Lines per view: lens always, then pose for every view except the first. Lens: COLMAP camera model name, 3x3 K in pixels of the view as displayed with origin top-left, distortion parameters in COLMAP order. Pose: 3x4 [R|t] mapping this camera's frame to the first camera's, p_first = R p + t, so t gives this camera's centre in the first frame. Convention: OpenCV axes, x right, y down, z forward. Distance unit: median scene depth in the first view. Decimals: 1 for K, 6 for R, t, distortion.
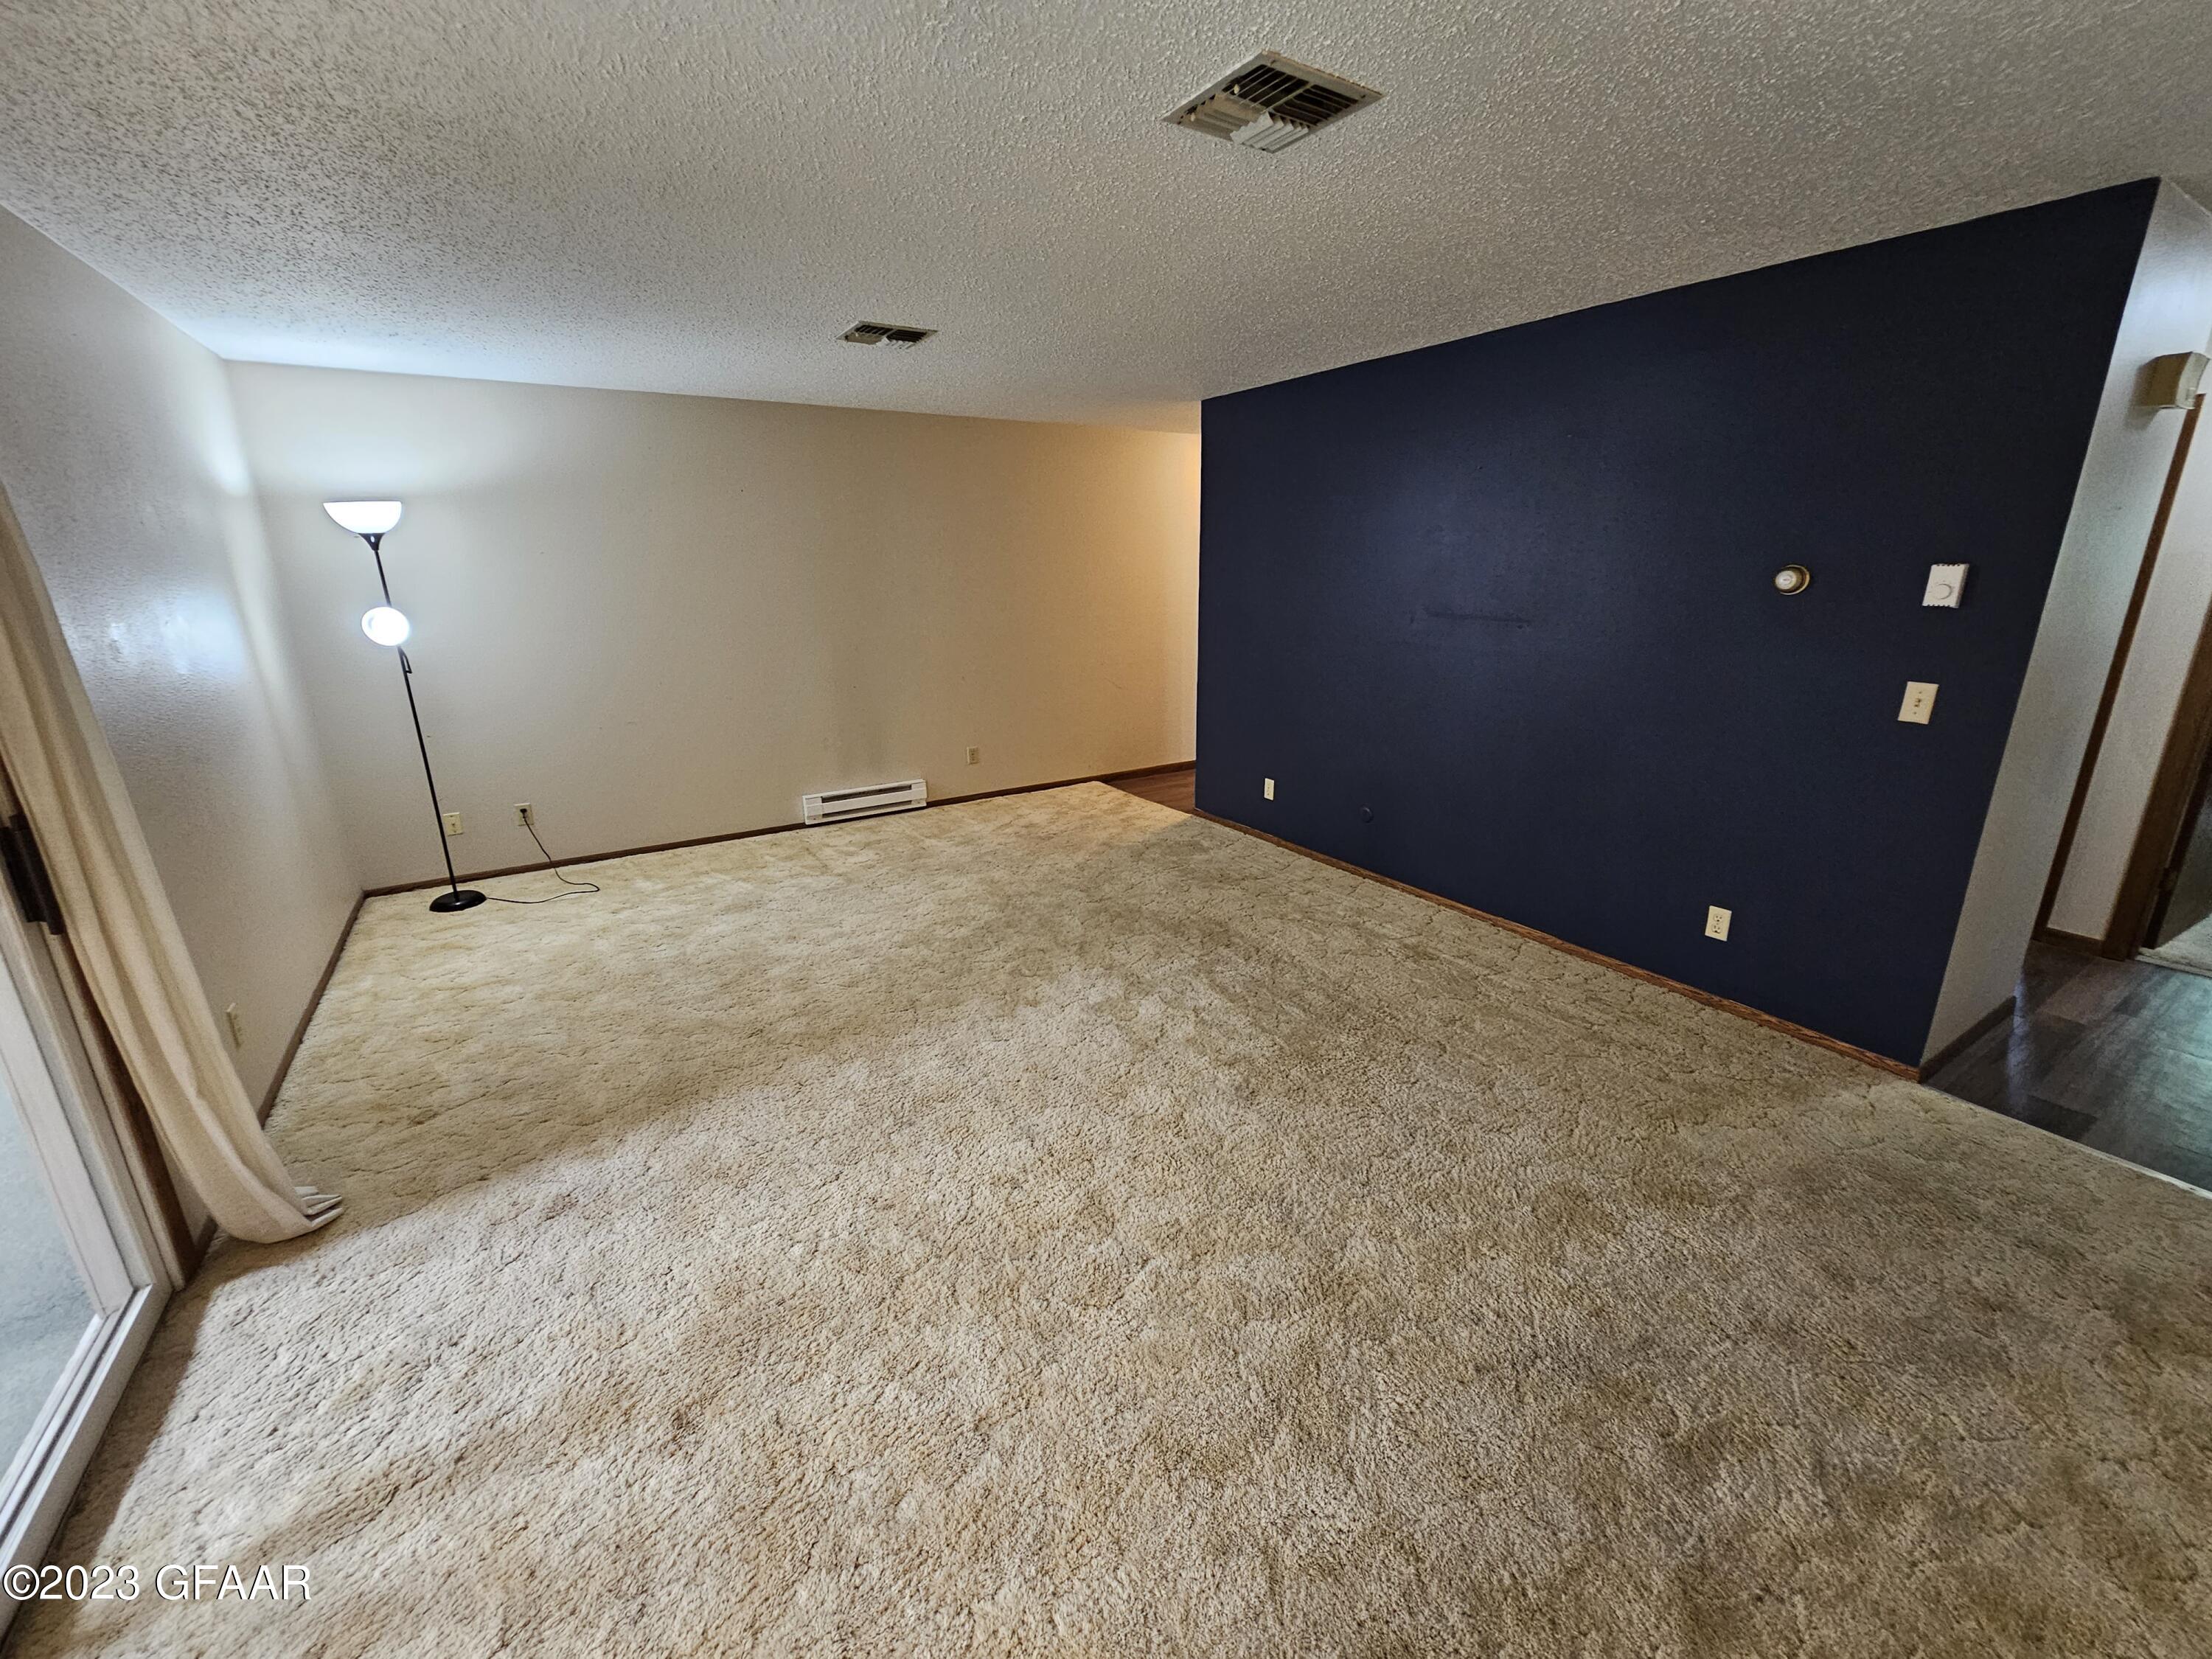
lens RADIAL K [[906.8, 0, 1114.5], [0, 906.8, 819.1], [0, 0, 1]] dist [-0.005118, 0.001242]
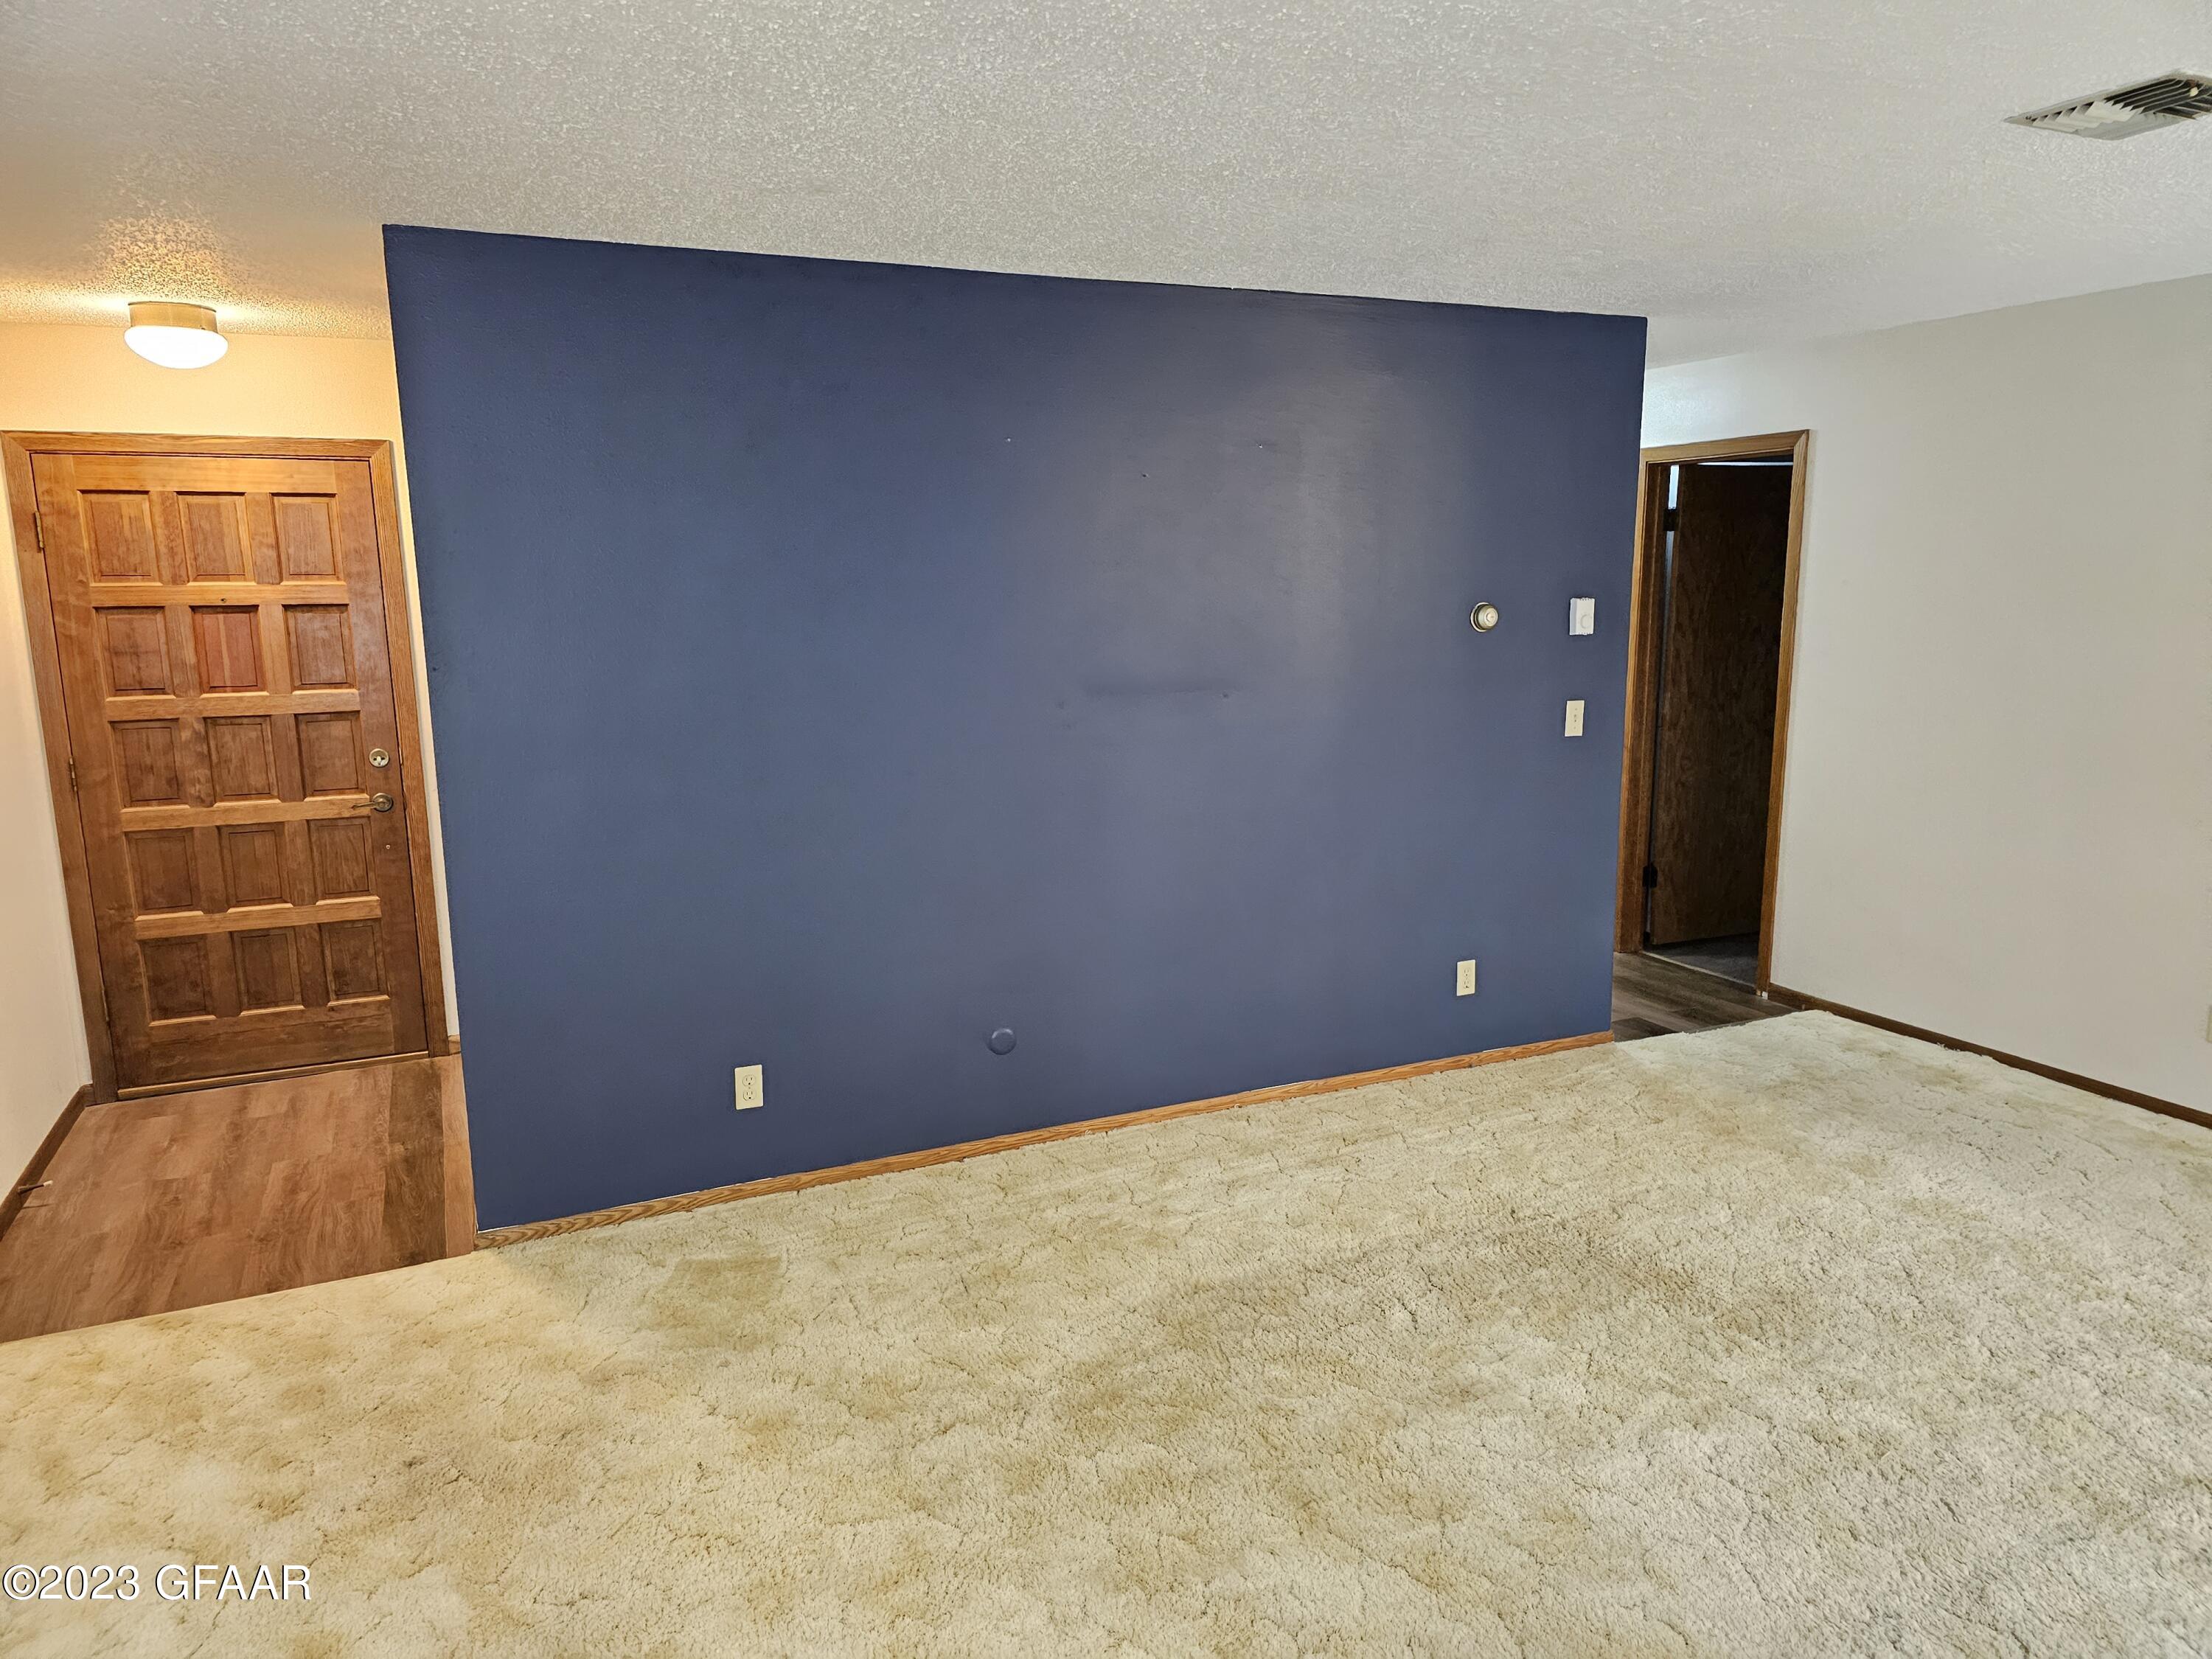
lens RADIAL K [[1477.0, 0, 1108.1], [0, 1477.0, 857.7], [0, 0, 1]] dist [0.052610, -0.042632]
pose [[0.138650, -0.177095, 0.974378, -0.700869], [0.286997, 0.948847, 0.131616, -0.254938], [-0.947844, 0.261395, 0.182384, 0.854568]]
